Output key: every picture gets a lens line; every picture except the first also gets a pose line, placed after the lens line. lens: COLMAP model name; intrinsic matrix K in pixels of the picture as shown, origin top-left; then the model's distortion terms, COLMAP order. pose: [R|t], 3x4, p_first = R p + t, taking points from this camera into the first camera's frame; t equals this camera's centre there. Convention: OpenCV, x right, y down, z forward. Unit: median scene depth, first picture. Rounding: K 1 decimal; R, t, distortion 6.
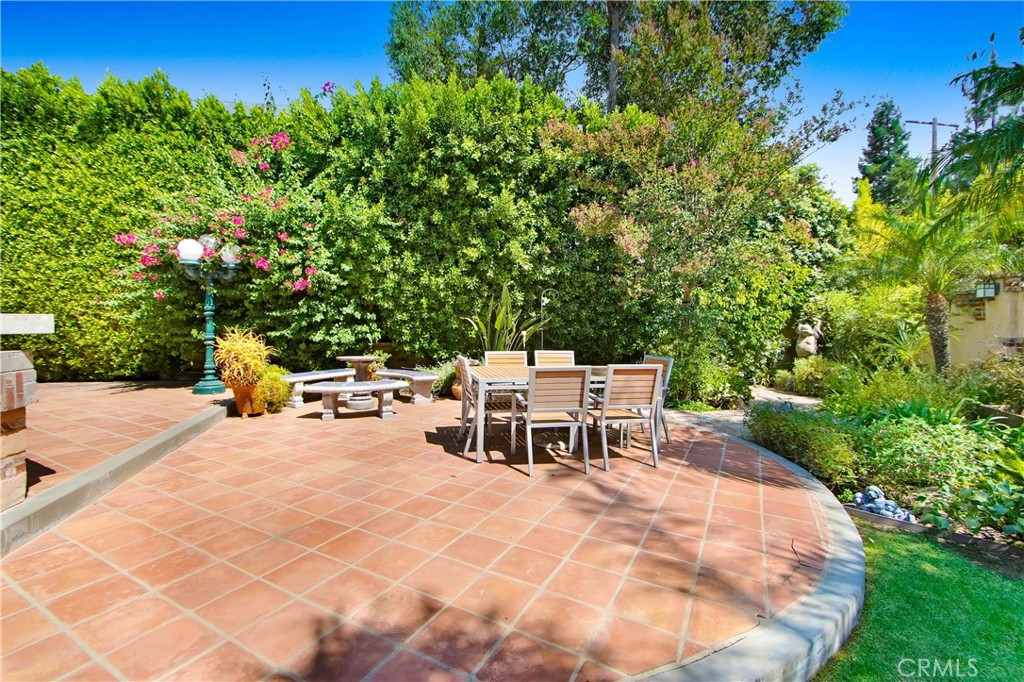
lens RADIAL K [[452.0, 0, 505.9], [0, 452.0, 328.2], [0, 0, 1]] dist [-0.032045, 0.008102]
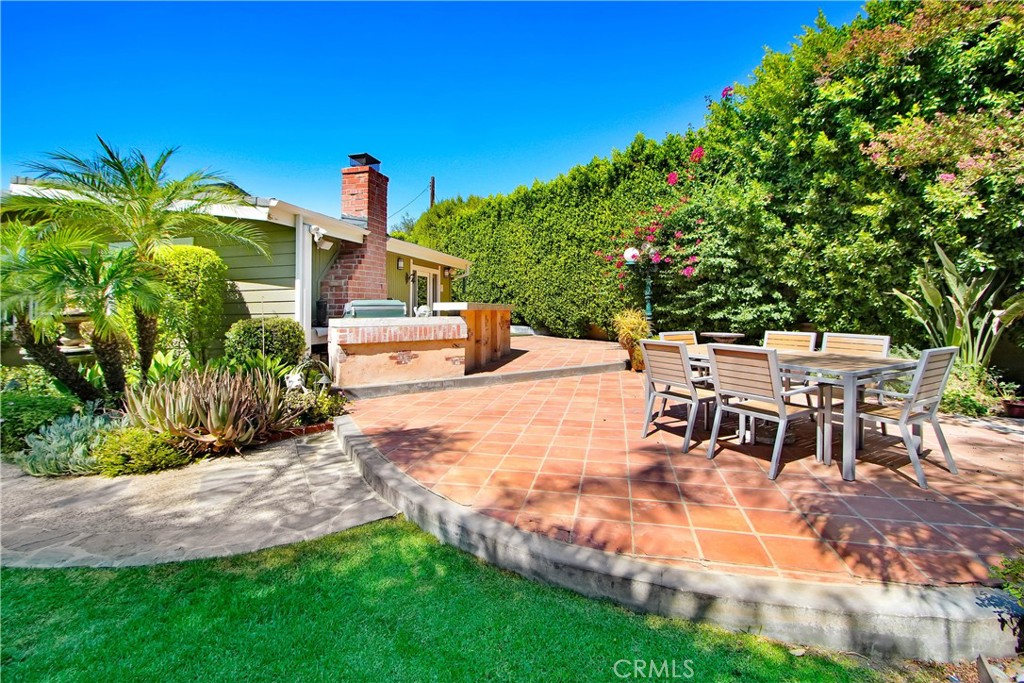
lens RADIAL K [[433.7, 0, 510.3], [0, 433.7, 300.9], [0, 0, 1]] dist [-0.014797, 0.000259]
pose [[0.296327, -0.020741, -0.954861, 0.459789], [0.002819, 0.999779, -0.020842, 0.004830], [0.955082, 0.003485, 0.296320, 0.164178]]
